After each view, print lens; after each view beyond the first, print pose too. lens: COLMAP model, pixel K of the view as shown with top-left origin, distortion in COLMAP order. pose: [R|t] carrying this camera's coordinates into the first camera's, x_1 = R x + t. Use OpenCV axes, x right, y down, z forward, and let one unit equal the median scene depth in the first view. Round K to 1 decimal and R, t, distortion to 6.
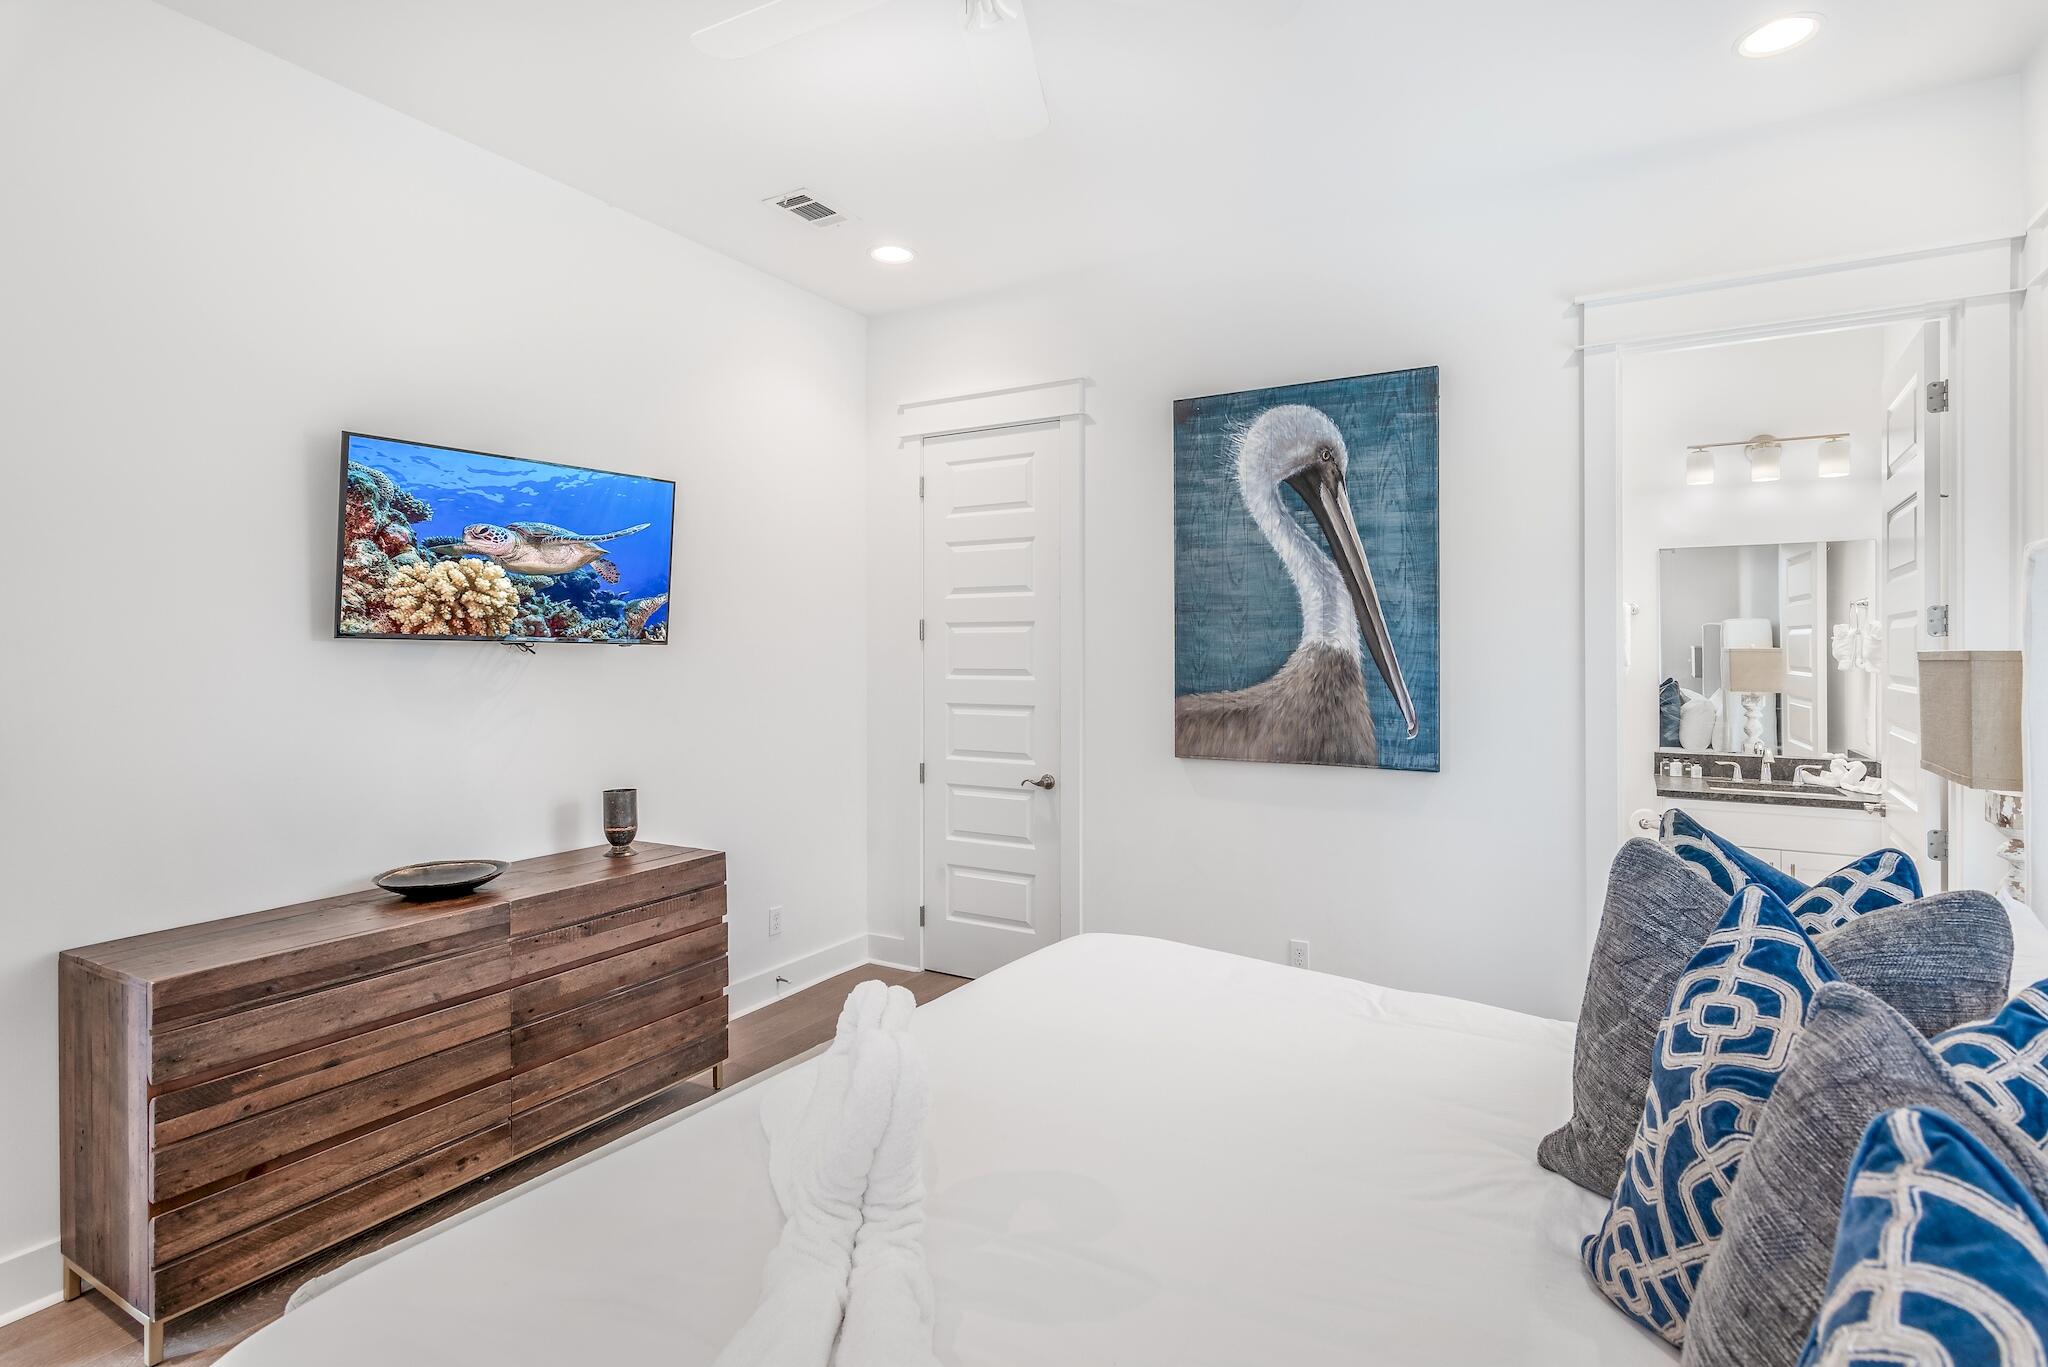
lens RADIAL K [[1019.6, 0, 1015.6], [0, 1019.6, 663.3], [0, 0, 1]] dist [-0.003567, -0.002386]
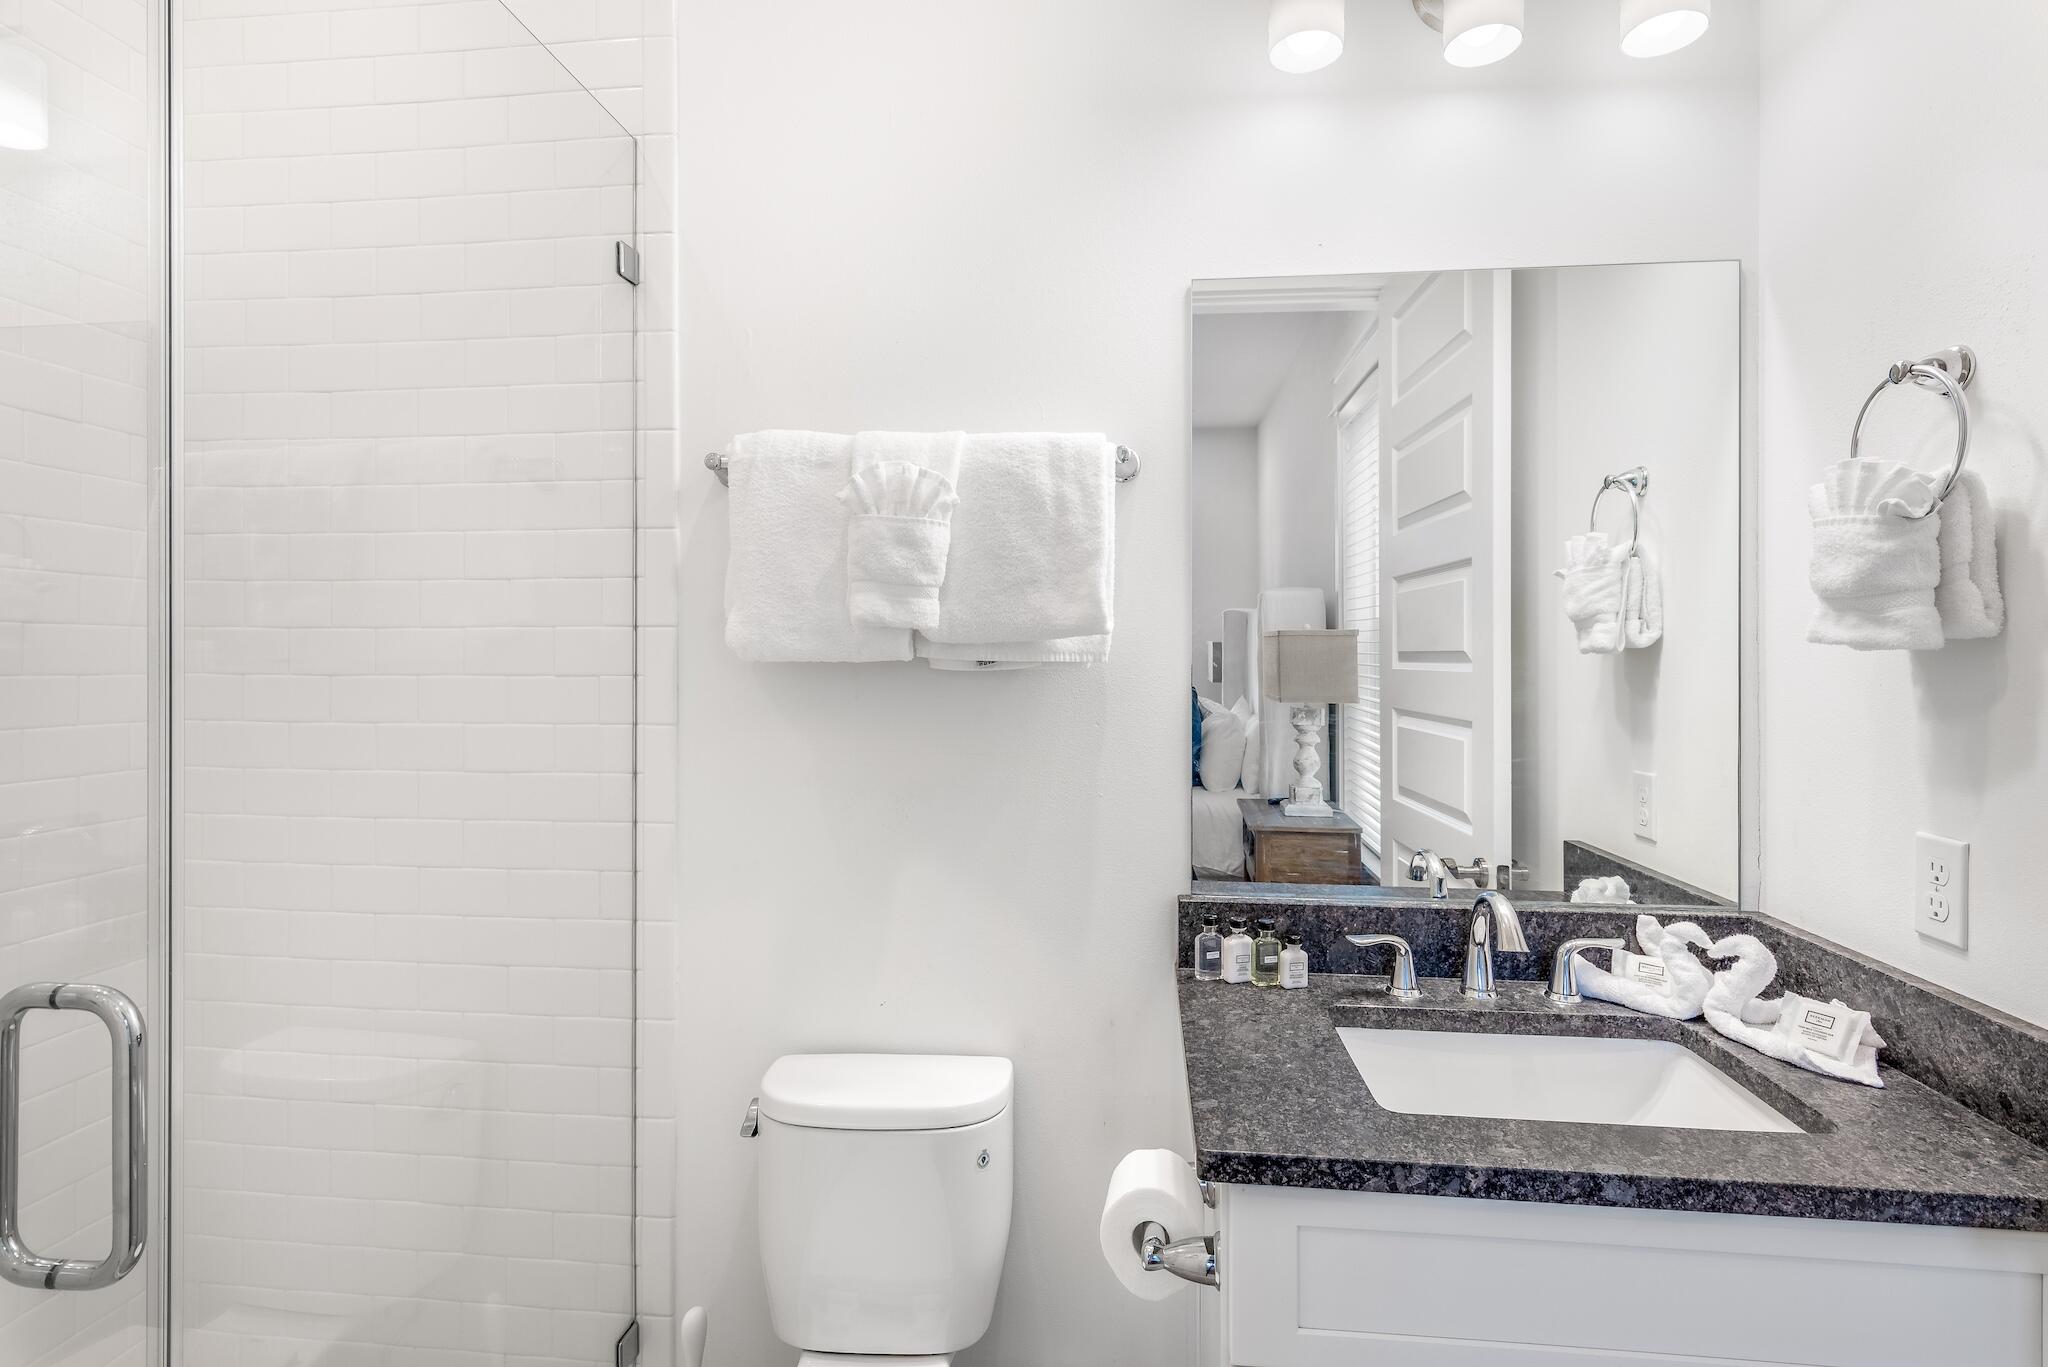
lens RADIAL K [[1019.6, 0, 1025.8], [0, 1019.6, 685.5], [0, 0, 1]] dist [-0.003567, -0.002386]
pose [[0.910613, -0.009231, 0.413156, 0.401272], [0.004874, 0.999921, 0.011597, 0.012613], [-0.413230, -0.008547, 0.910586, 0.646938]]
